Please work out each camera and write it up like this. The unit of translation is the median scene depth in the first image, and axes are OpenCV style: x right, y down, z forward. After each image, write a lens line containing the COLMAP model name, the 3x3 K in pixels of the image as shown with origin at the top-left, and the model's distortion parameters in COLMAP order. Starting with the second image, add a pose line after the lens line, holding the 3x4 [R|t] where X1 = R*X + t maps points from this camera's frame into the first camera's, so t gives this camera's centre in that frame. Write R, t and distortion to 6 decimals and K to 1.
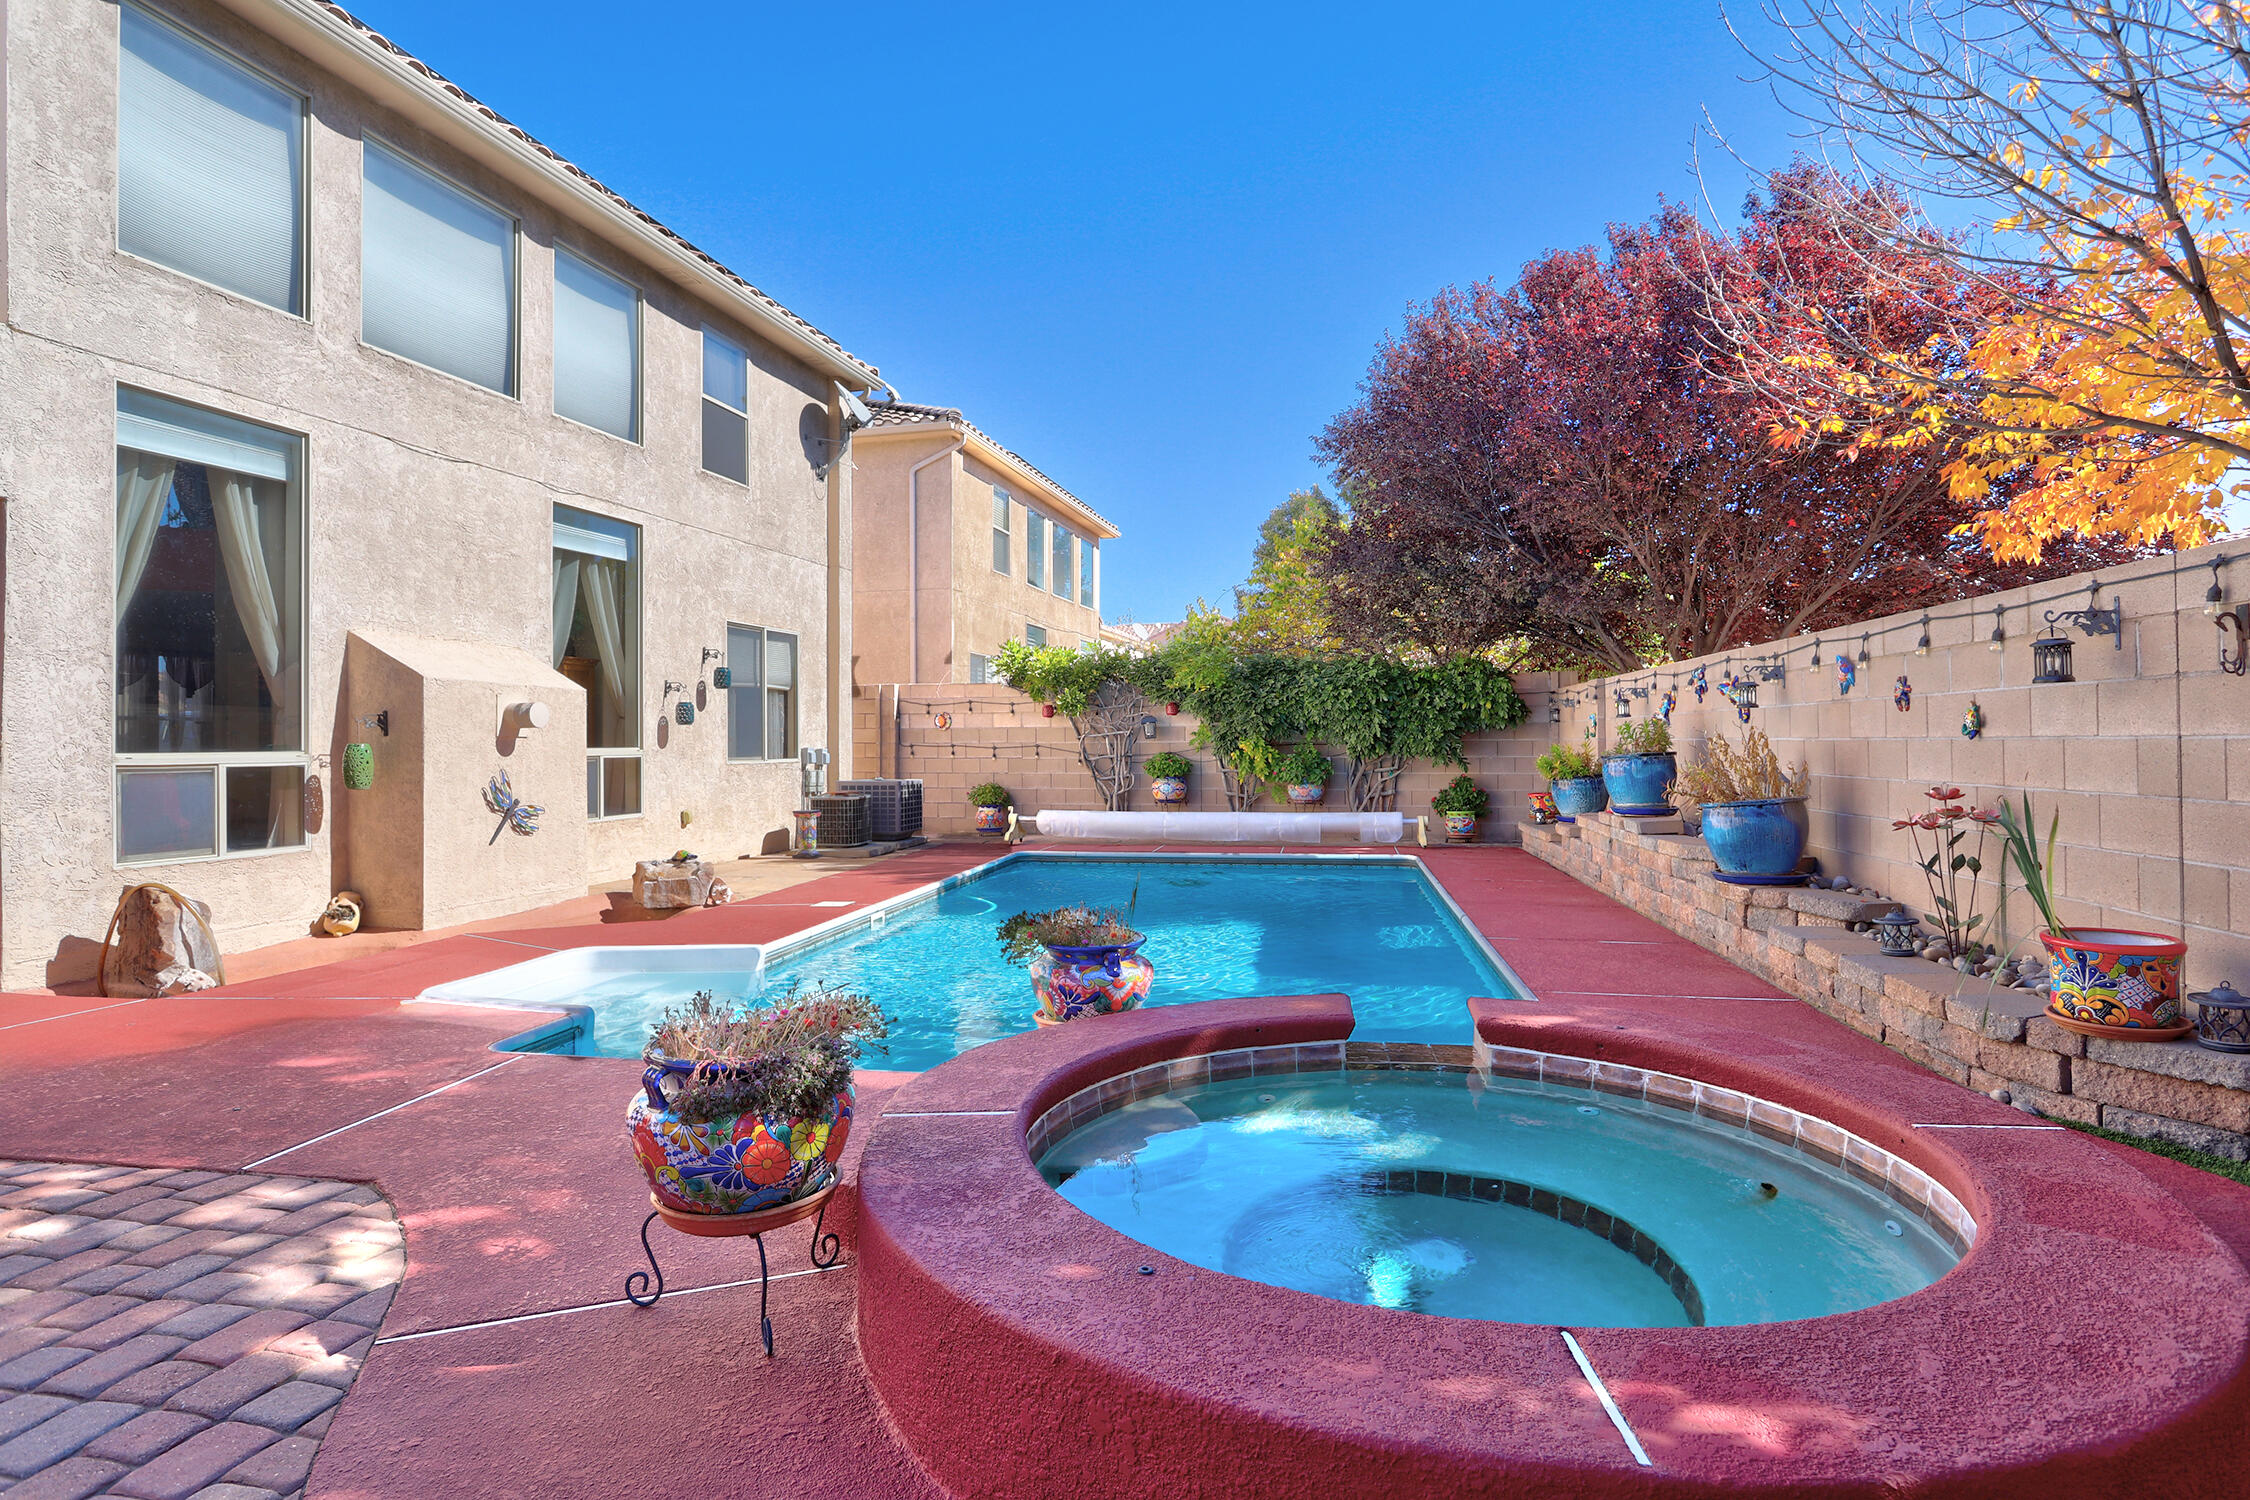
lens RADIAL K [[1181.0, 0, 1120.7], [0, 1181.0, 737.5], [0, 0, 1]] dist [-0.020873, -0.000891]
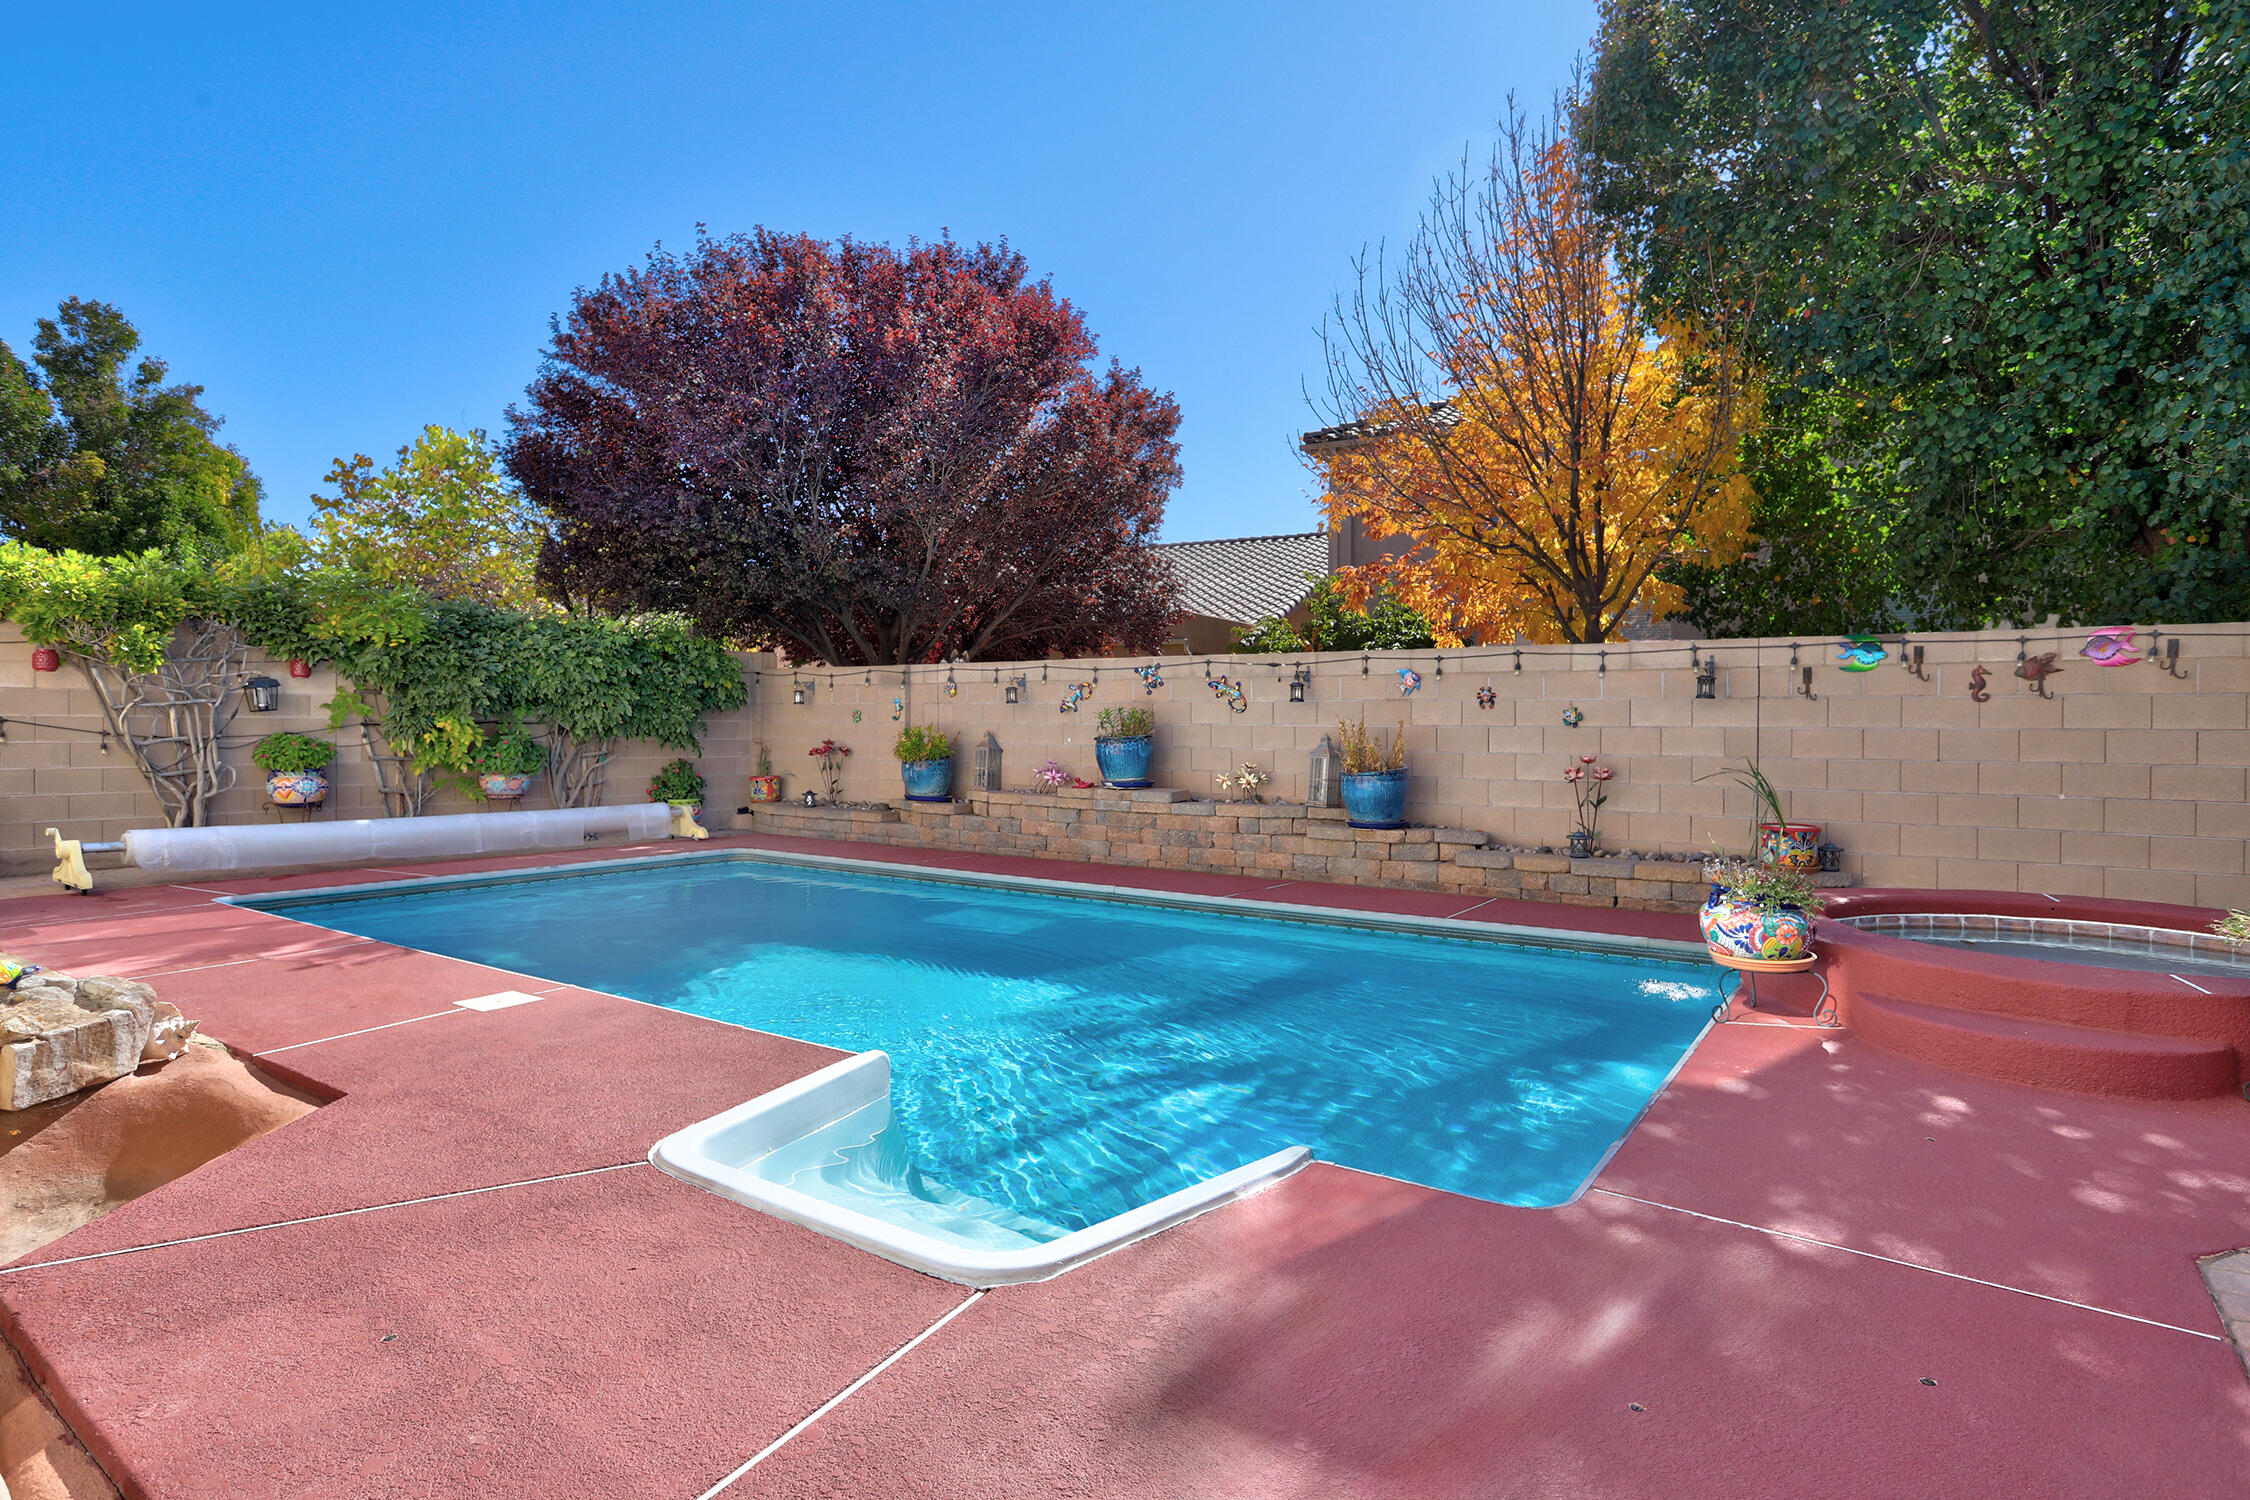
lens RADIAL K [[1181.0, 0, 1132.1], [0, 1181.0, 743.5], [0, 0, 1]] dist [-0.020873, -0.000891]
pose [[0.407536, -0.002611, 0.913185, -0.400518], [-0.013647, 0.999867, 0.008950, 0.006624], [-0.913087, -0.016109, 0.407446, 0.321172]]
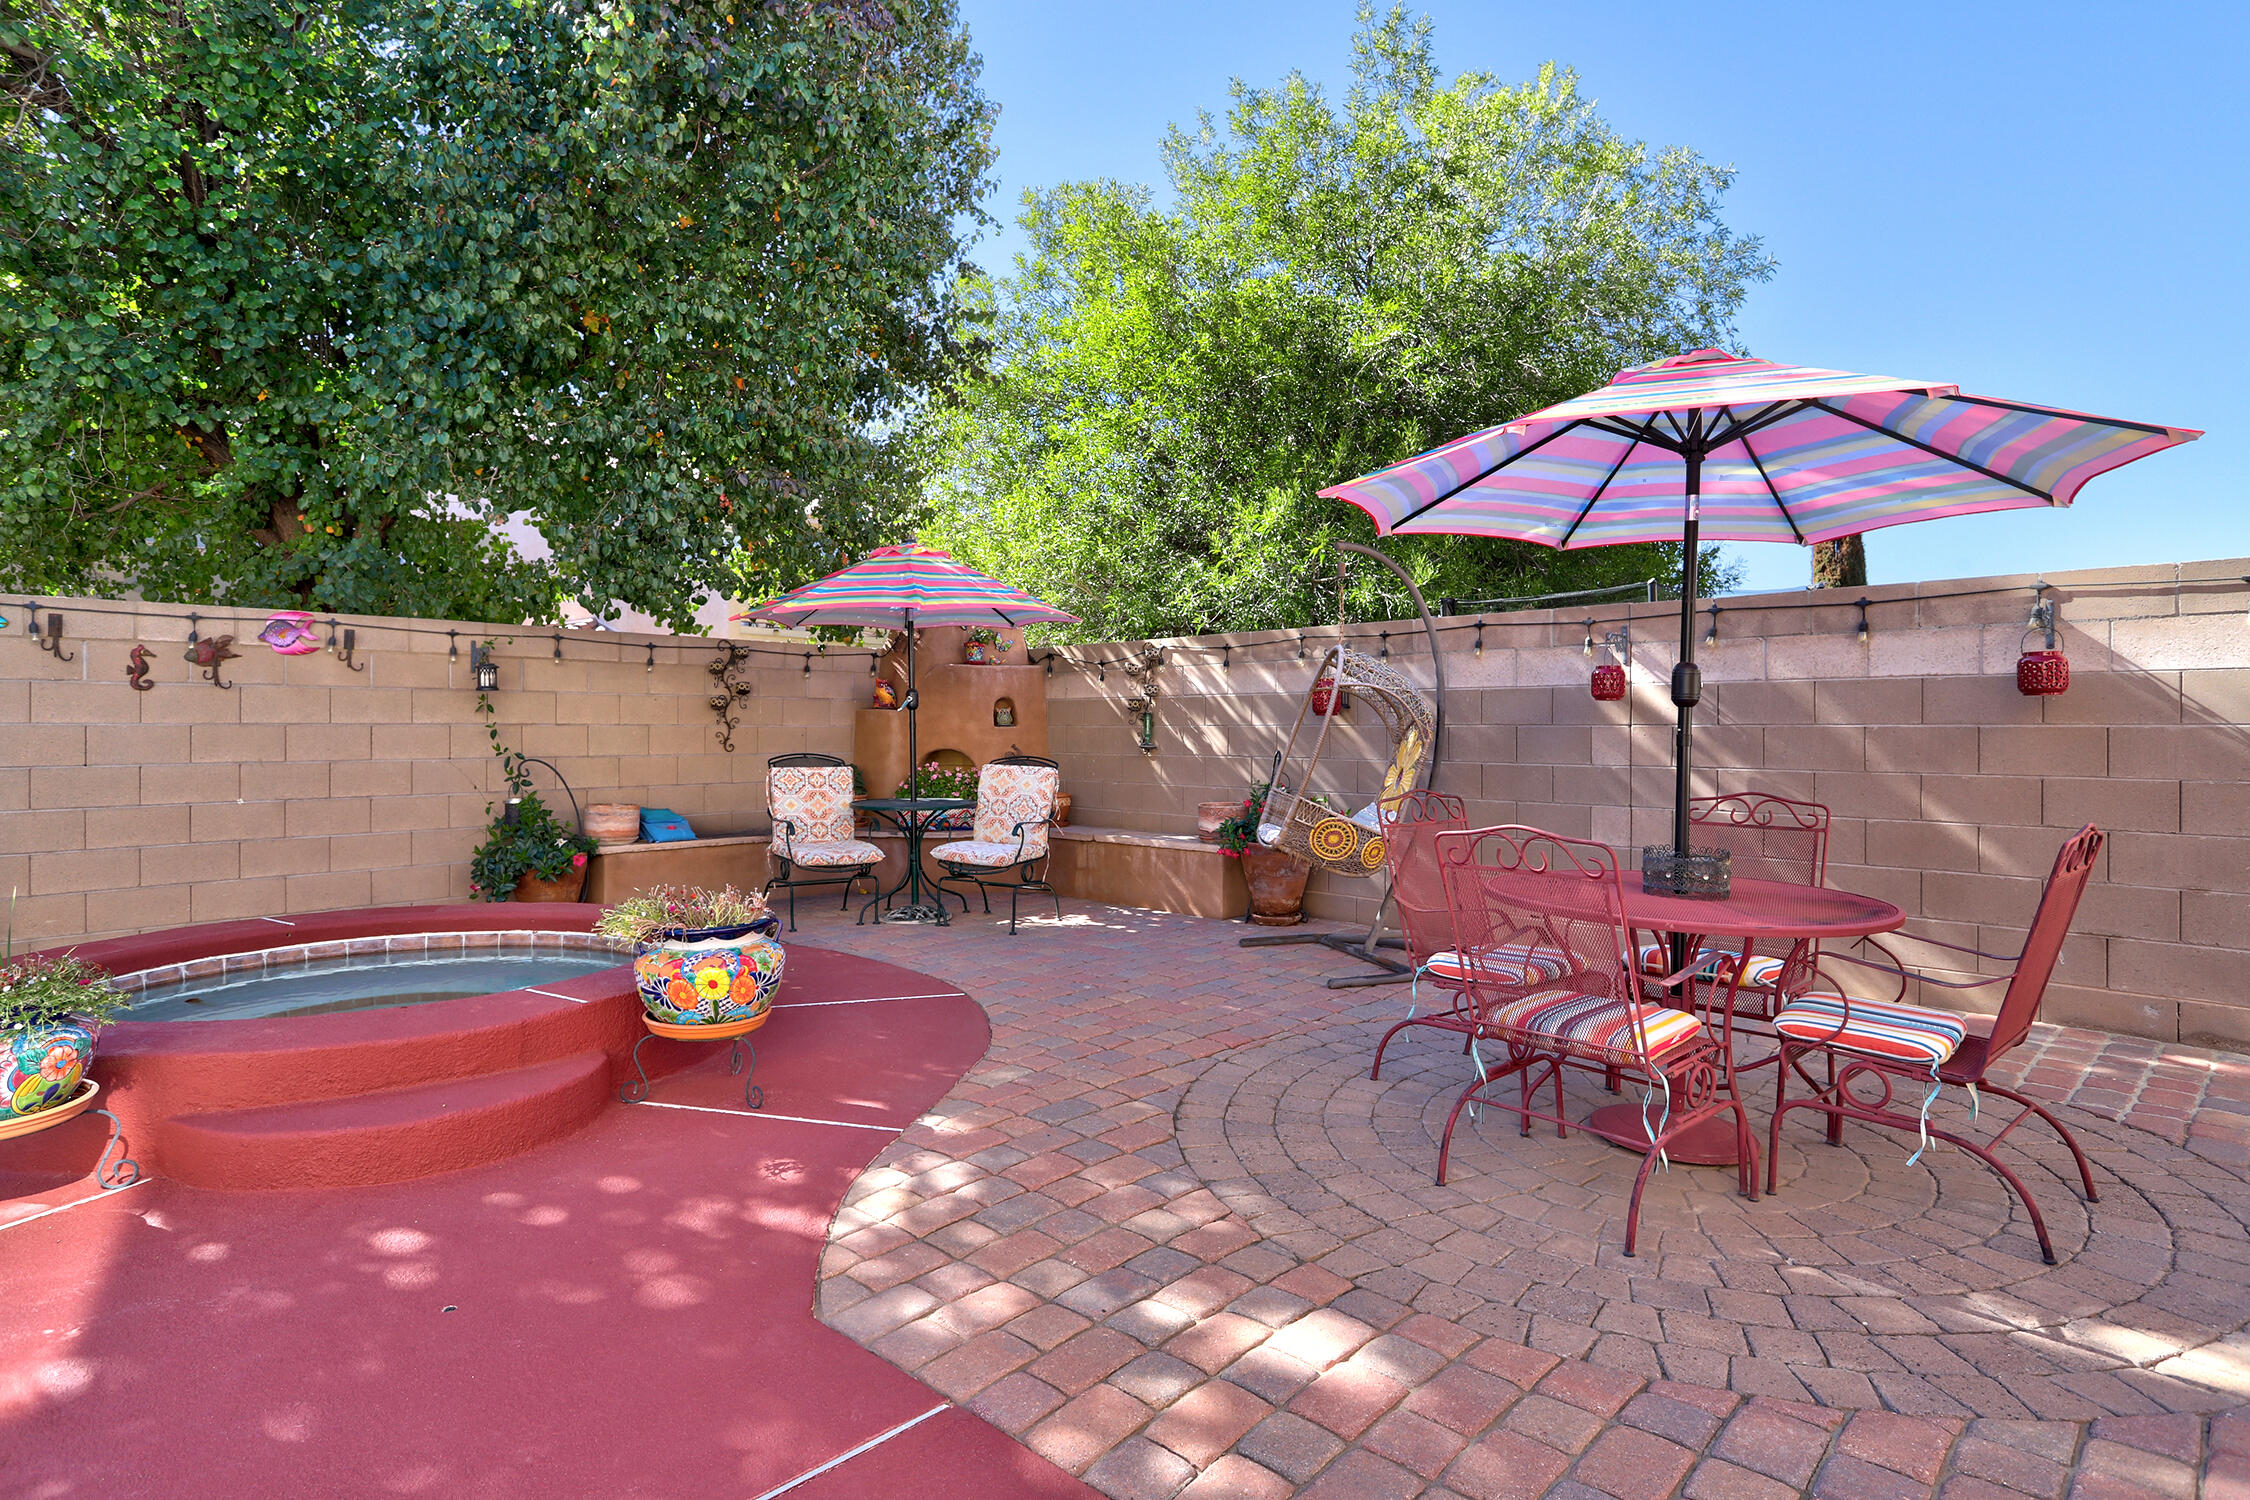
lens RADIAL K [[1179.5, 0, 1119.0], [0, 1179.5, 730.7], [0, 0, 1]] dist [-0.001842, -0.000653]
pose [[-0.847489, 0.005272, 0.530787, -0.283453], [0.003526, 0.999985, -0.004302, 0.005001], [-0.530801, -0.001775, -0.847495, 0.362690]]
